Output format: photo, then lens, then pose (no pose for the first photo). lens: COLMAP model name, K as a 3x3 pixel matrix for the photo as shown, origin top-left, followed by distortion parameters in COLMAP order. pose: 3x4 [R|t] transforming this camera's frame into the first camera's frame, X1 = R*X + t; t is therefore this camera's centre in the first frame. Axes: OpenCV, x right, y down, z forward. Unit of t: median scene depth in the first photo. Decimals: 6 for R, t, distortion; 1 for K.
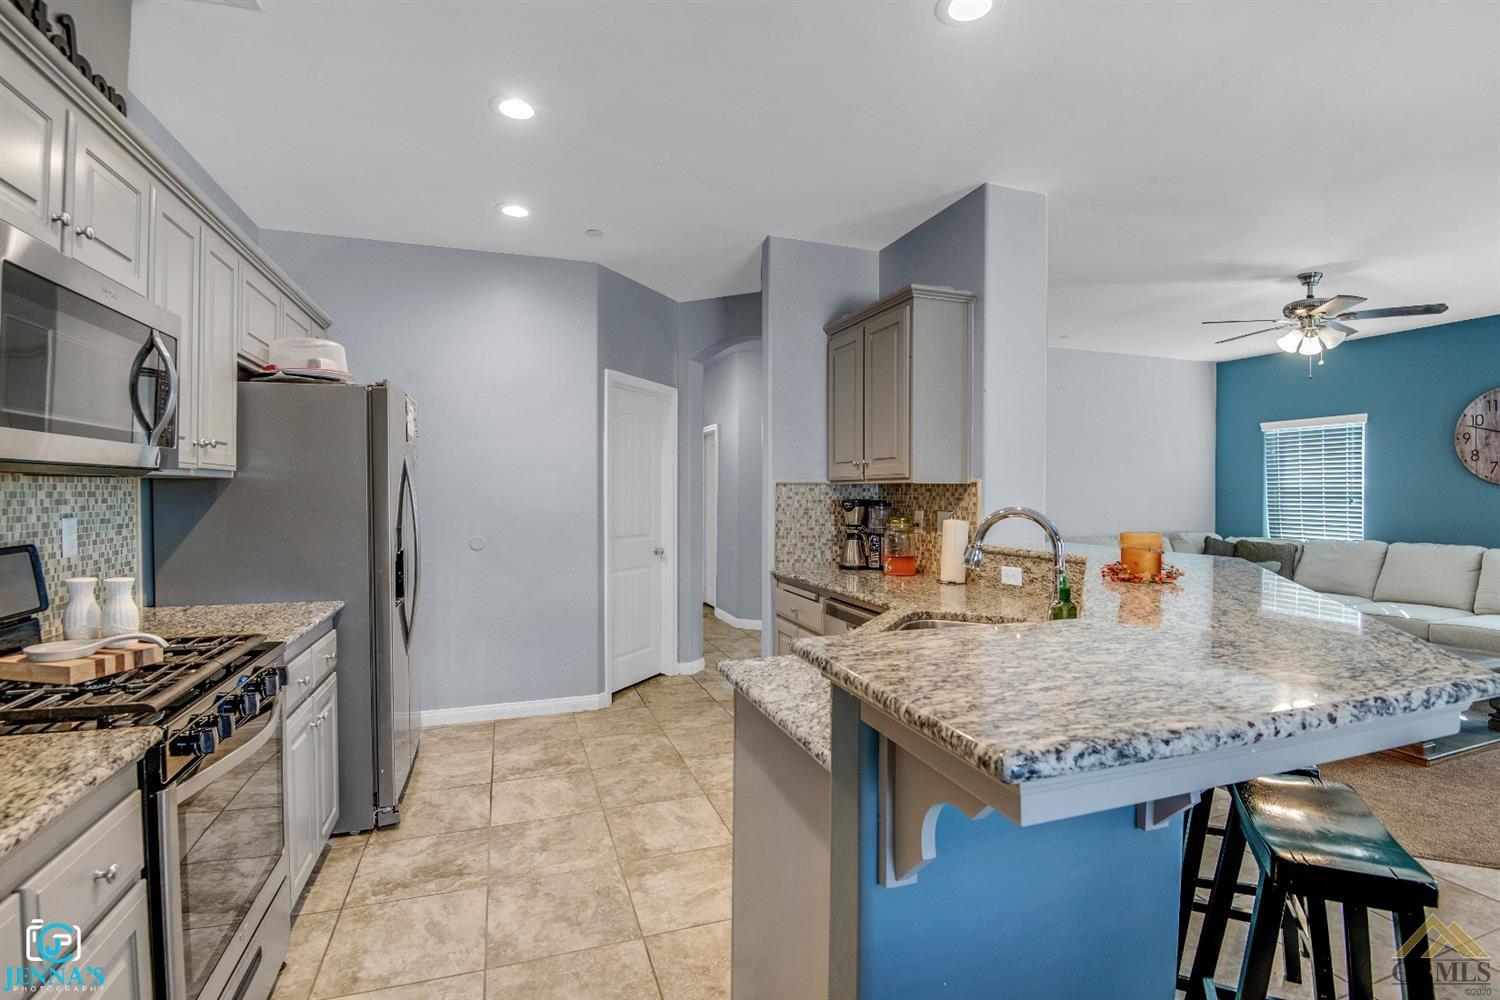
lens RADIAL K [[695.4, 0, 751.7], [0, 695.4, 497.4], [0, 0, 1]] dist [0.002647, -0.022432]
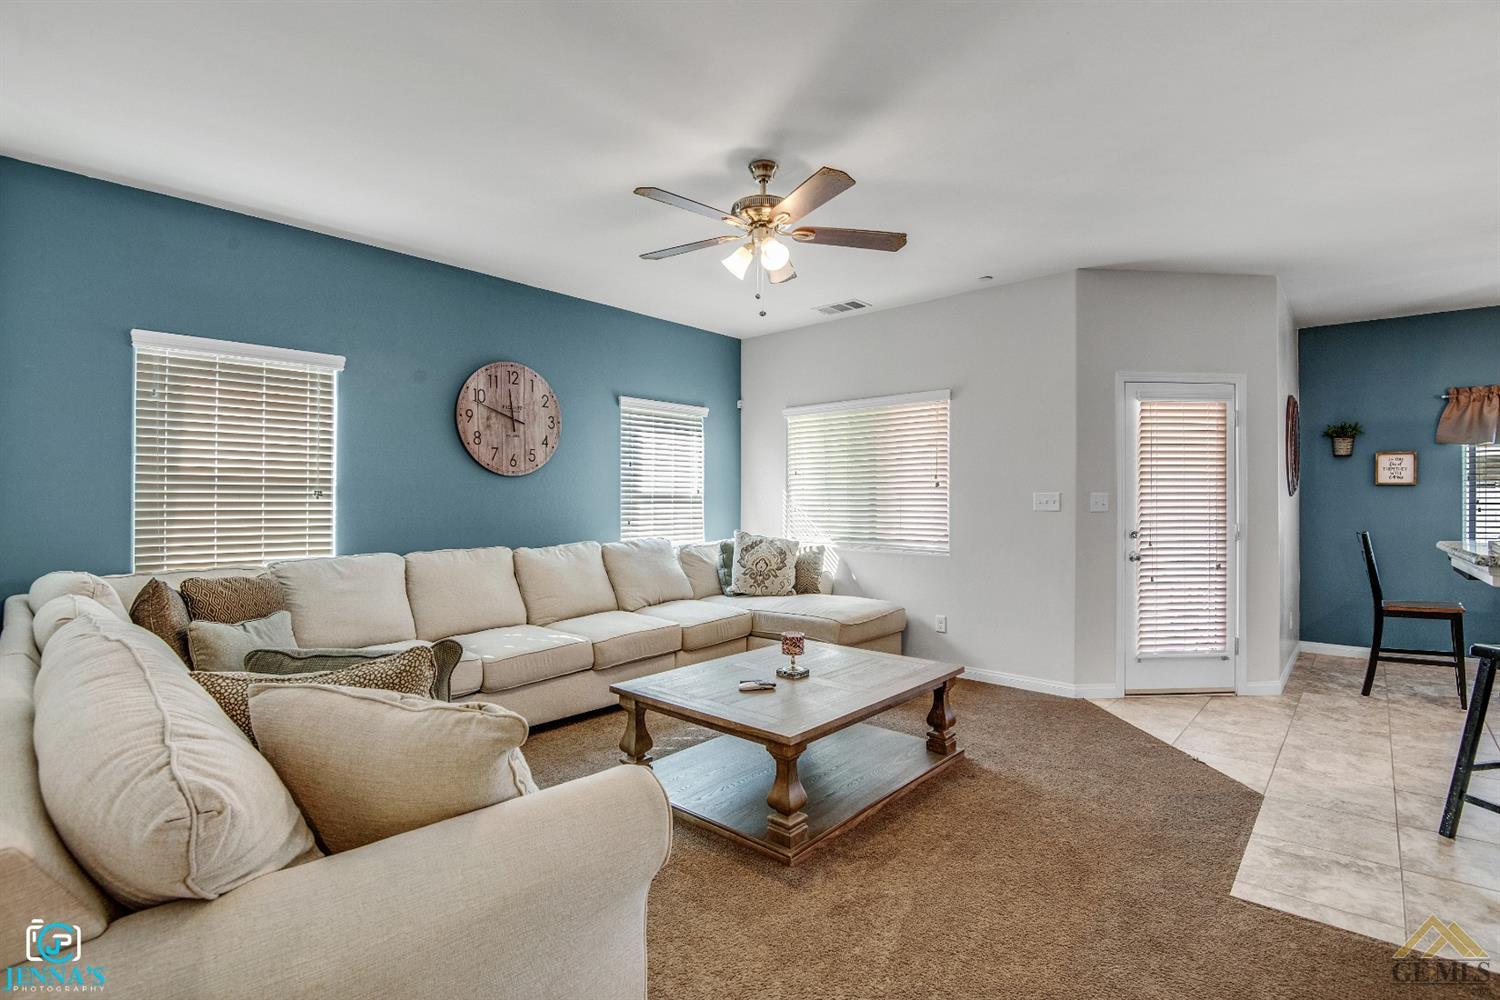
lens RADIAL K [[713.4, 0, 727.4], [0, 713.4, 498.1], [0, 0, 1]] dist [-0.001626, -0.019125]
pose [[-0.484763, 0.000703, 0.874645, 0.288992], [0.002702, 0.999996, 0.000694, 0.020994], [-0.874641, 0.002699, -0.484763, 2.067035]]
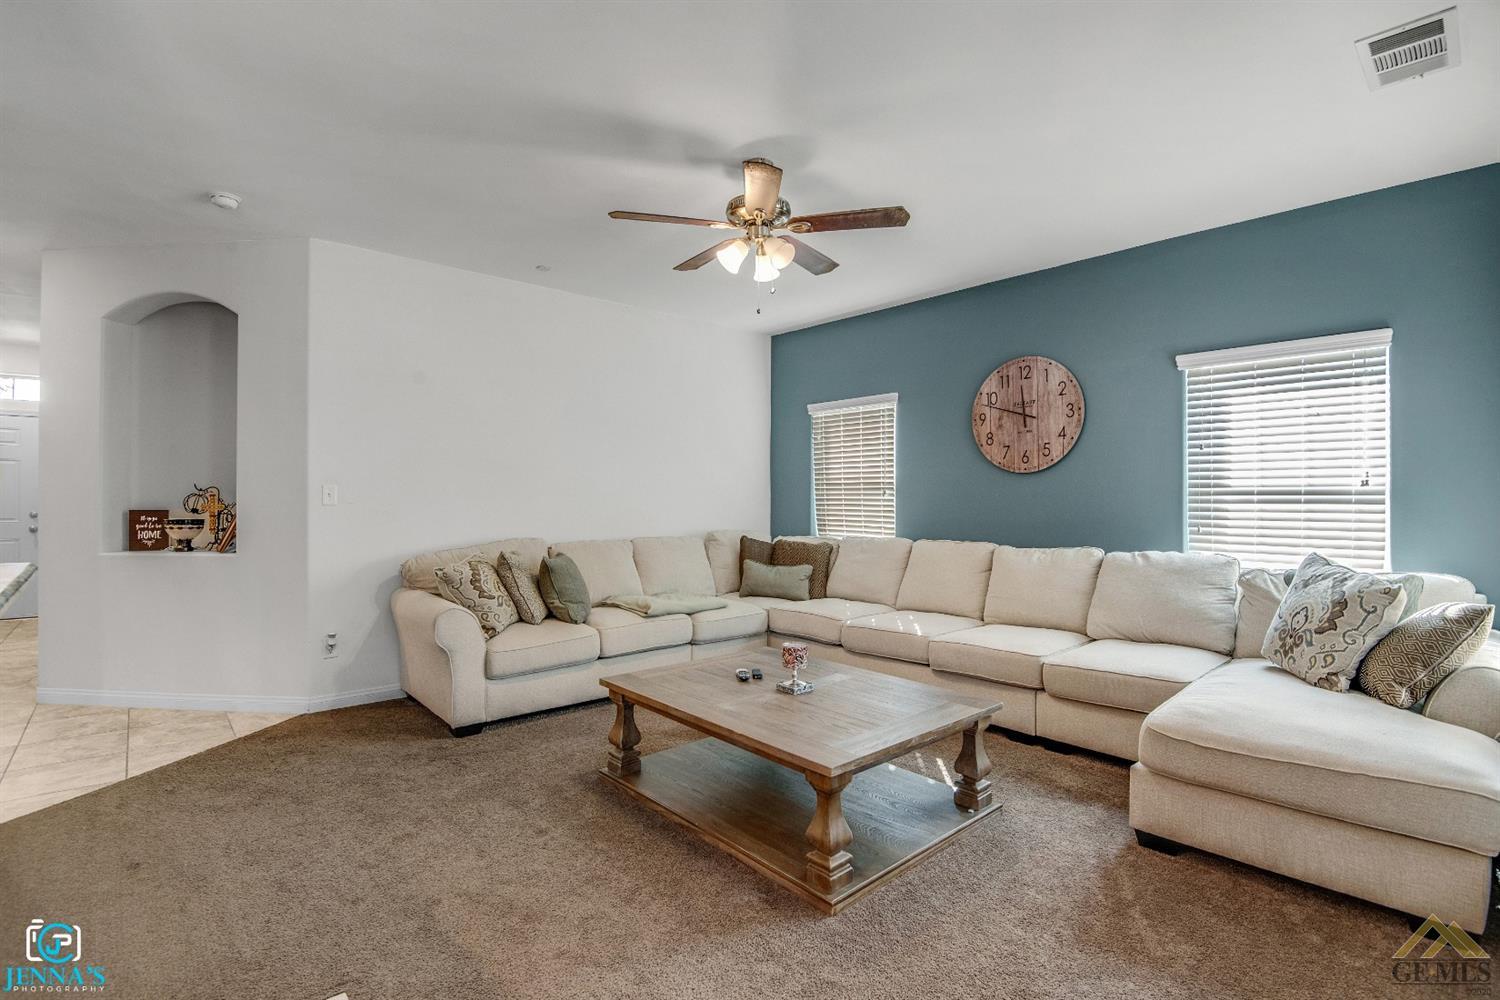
lens RADIAL K [[697.9, 0, 758.4], [0, 697.9, 494.7], [0, 0, 1]] dist [0.002343, -0.024997]
pose [[0.921139, -0.002000, 0.389229, 0.790011], [0.004744, 0.999970, -0.006089, 0.025601], [-0.389205, 0.007455, 0.921121, 0.510800]]
